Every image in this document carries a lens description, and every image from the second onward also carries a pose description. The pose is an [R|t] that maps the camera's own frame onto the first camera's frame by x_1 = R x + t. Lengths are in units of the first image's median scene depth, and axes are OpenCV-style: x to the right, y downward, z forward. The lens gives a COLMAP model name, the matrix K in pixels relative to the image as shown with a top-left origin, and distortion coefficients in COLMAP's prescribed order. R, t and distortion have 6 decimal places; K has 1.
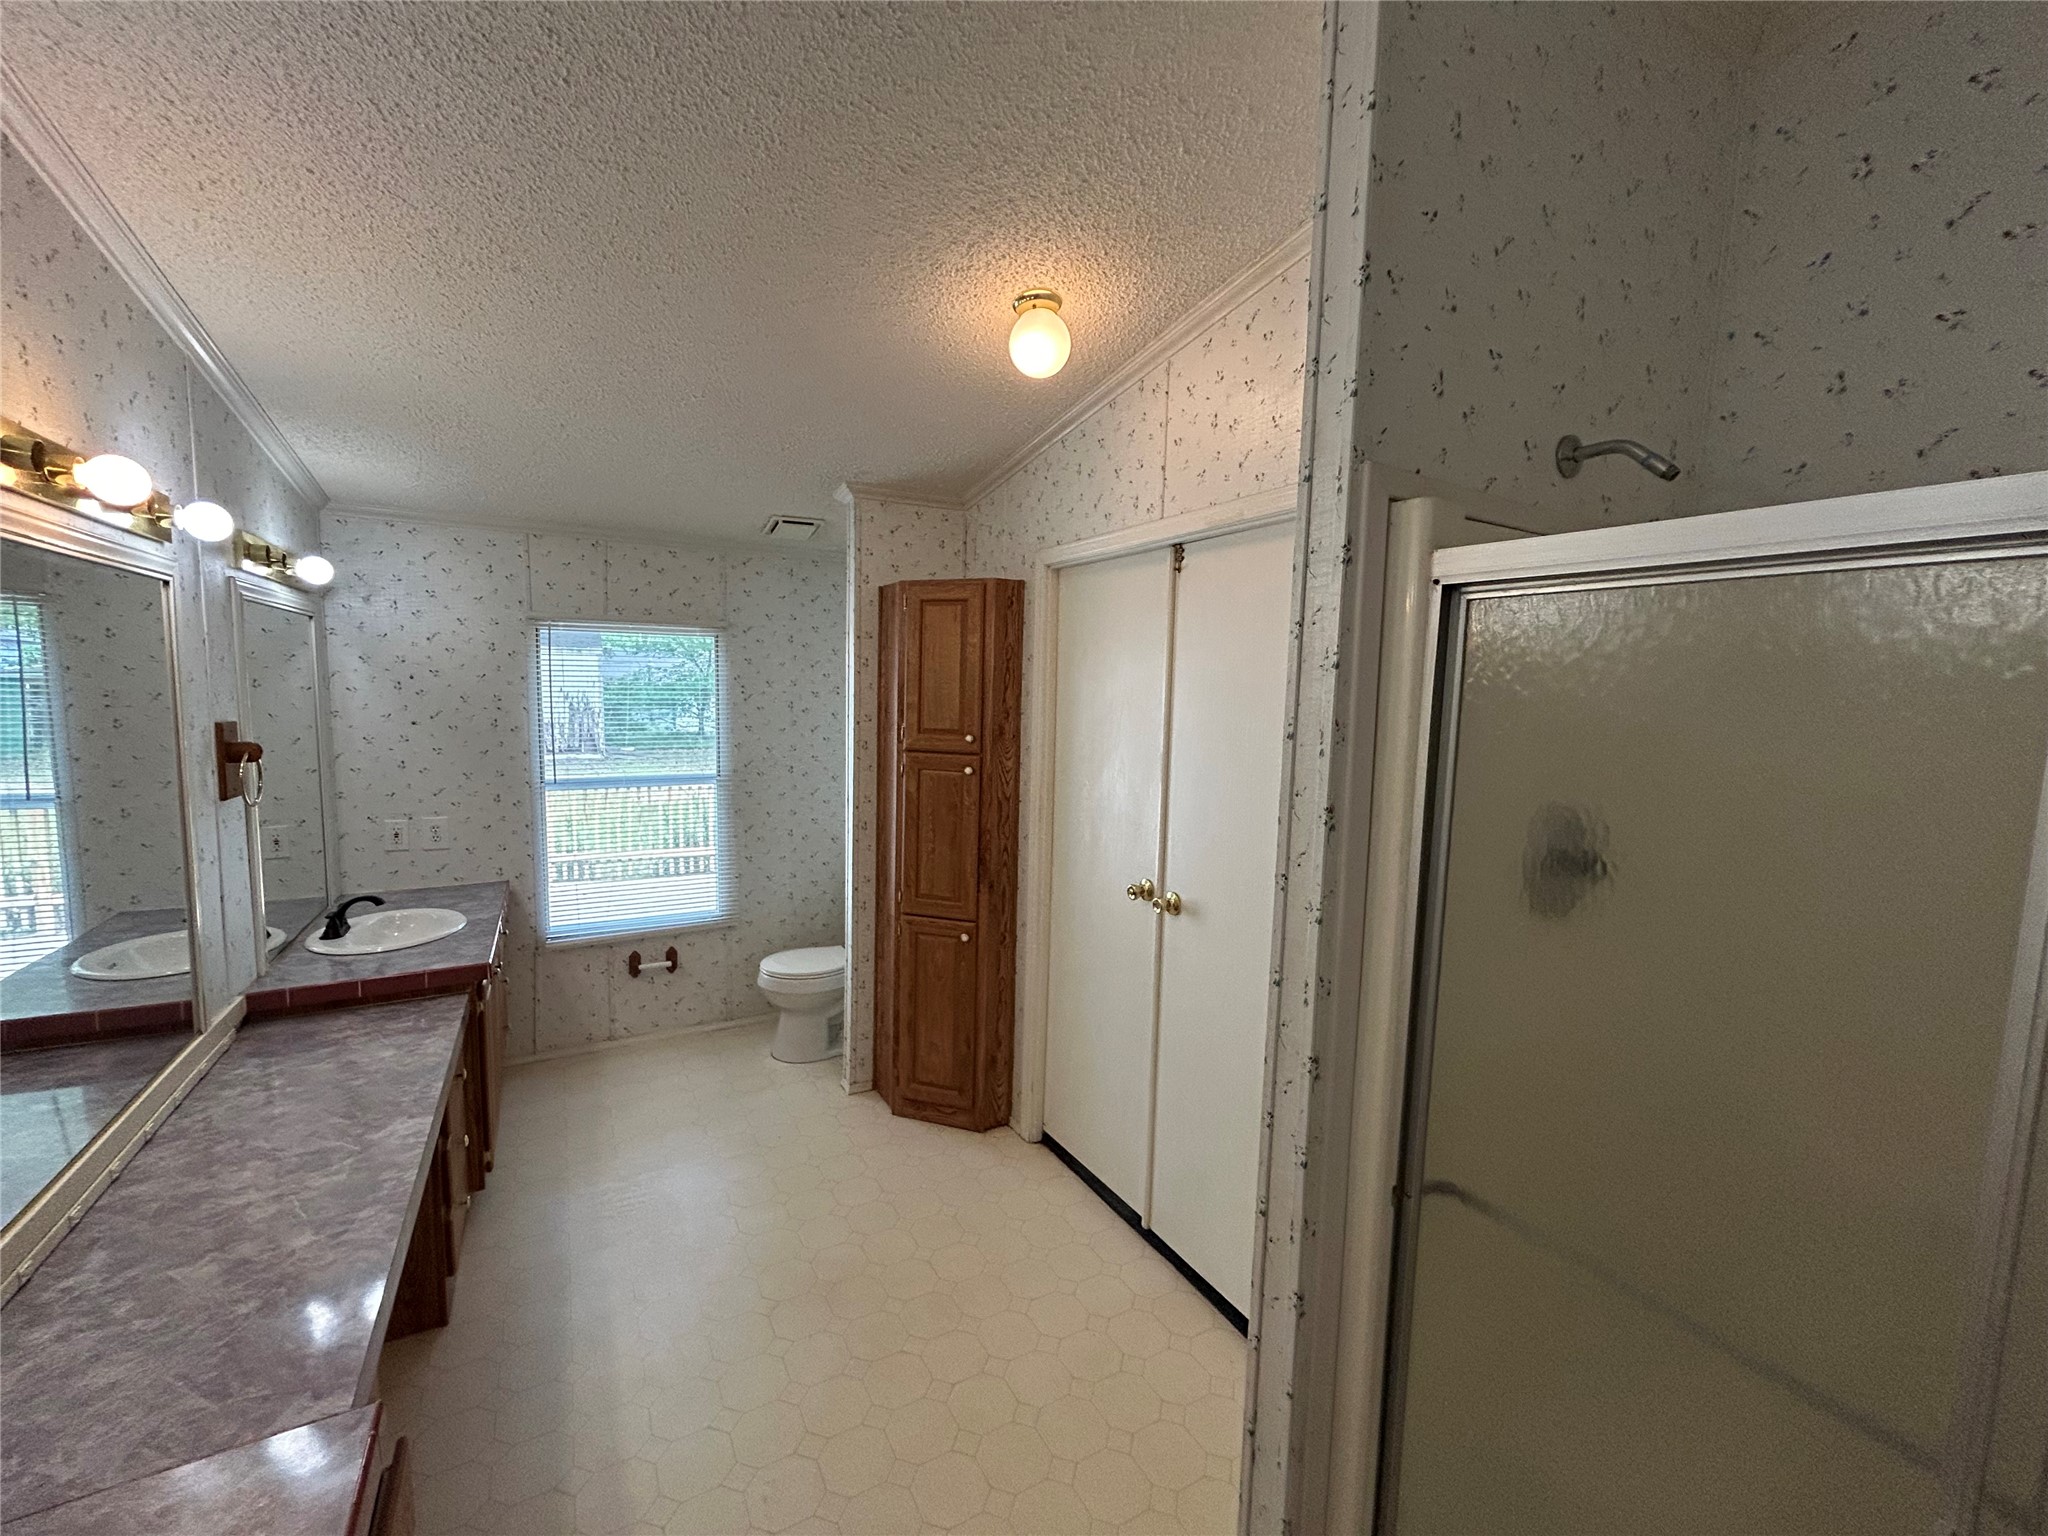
lens RADIAL K [[839.1, 0, 1023.0], [0, 839.1, 766.4], [0, 0, 1]] dist [0.000541, 0.000584]
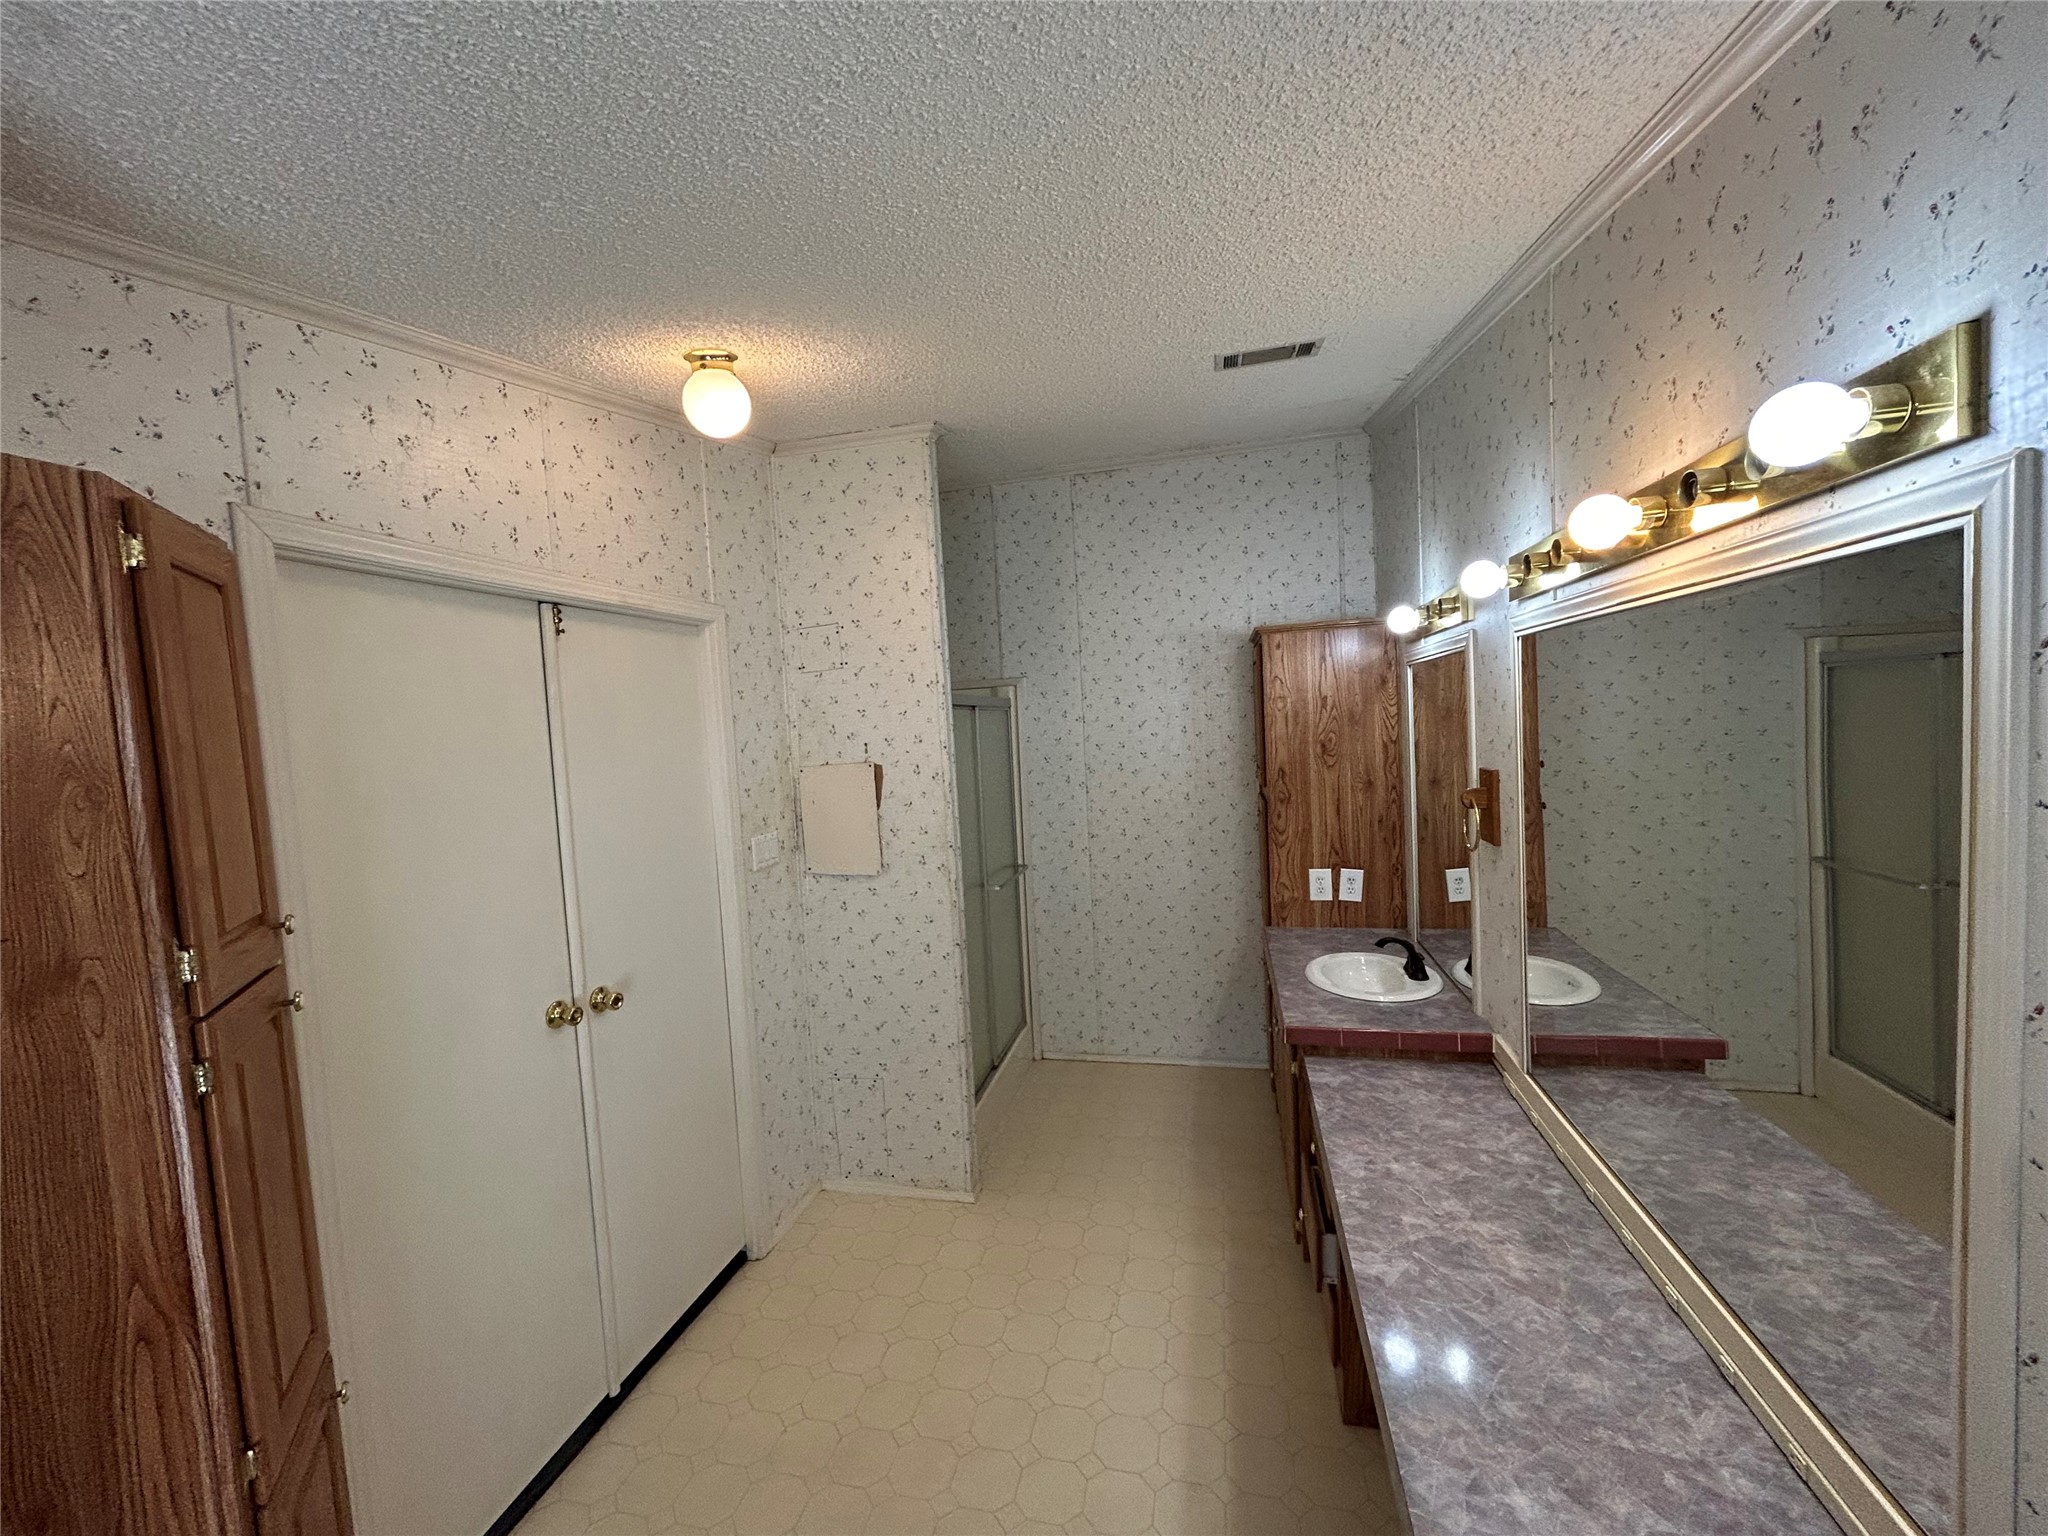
lens RADIAL K [[839.1, 0, 1022.2], [0, 839.1, 770.6], [0, 0, 1]] dist [0.000541, 0.000584]
pose [[-0.739941, -0.025800, 0.672177, -1.066508], [0.099901, 0.983968, 0.147739, -0.234544], [-0.665212, 0.176469, -0.725501, 1.835583]]
